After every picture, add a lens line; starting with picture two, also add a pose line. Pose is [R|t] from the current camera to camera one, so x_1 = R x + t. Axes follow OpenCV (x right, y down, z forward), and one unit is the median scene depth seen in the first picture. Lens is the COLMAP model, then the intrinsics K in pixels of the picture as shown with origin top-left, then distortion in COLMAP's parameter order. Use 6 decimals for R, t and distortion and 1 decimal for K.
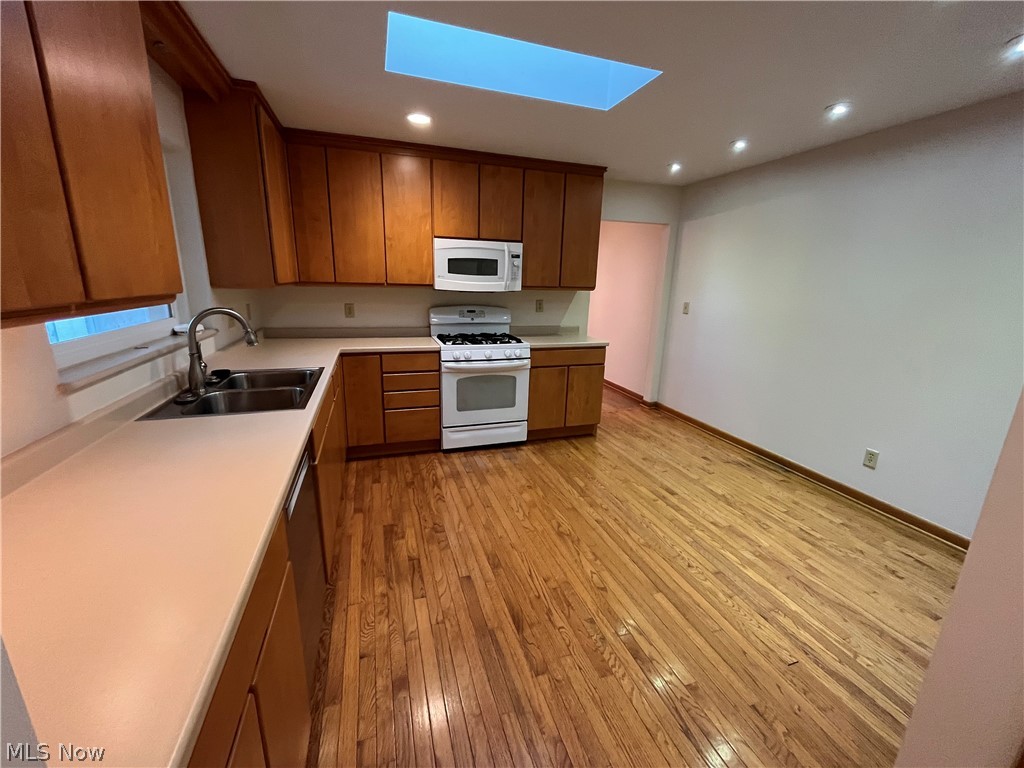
lens RADIAL K [[415.7, 0, 512.0], [0, 415.7, 383.8], [0, 0, 1]] dist [-0.001308, -0.000001]
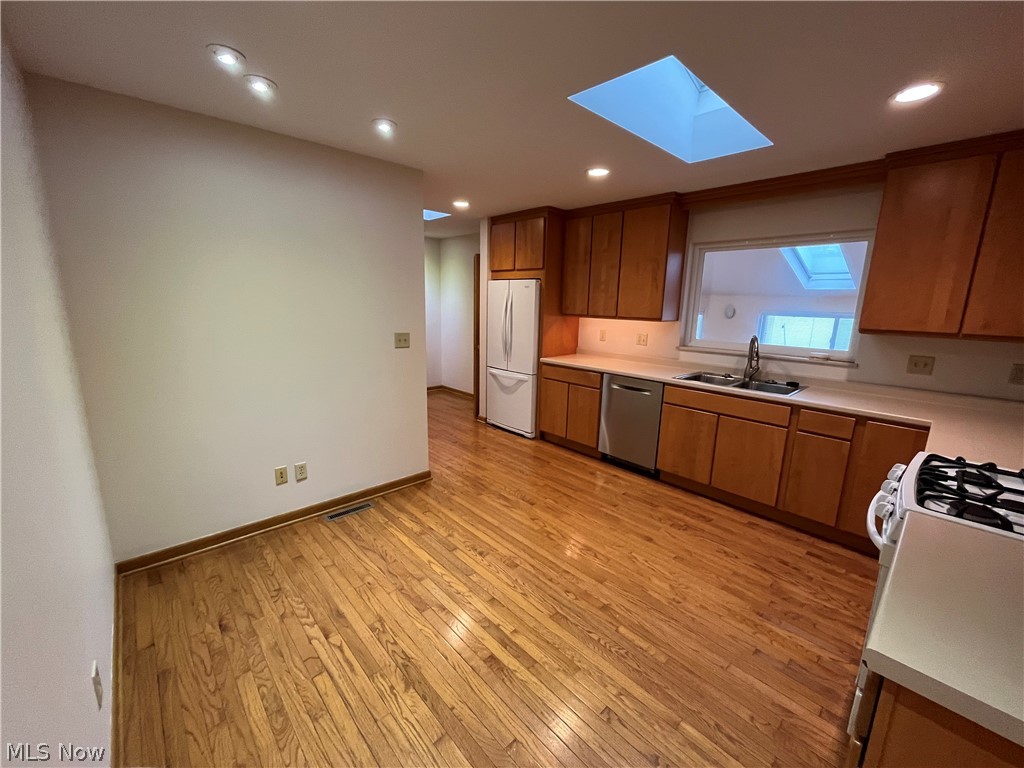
lens RADIAL K [[415.7, 0, 511.9], [0, 415.7, 384.9], [0, 0, 1]] dist [-0.001308, -0.000001]
pose [[-0.908802, 0.037160, -0.415570, 0.715290], [-0.146440, 0.904251, 0.401105, -0.412383], [0.390684, 0.425381, -0.816343, 1.600480]]
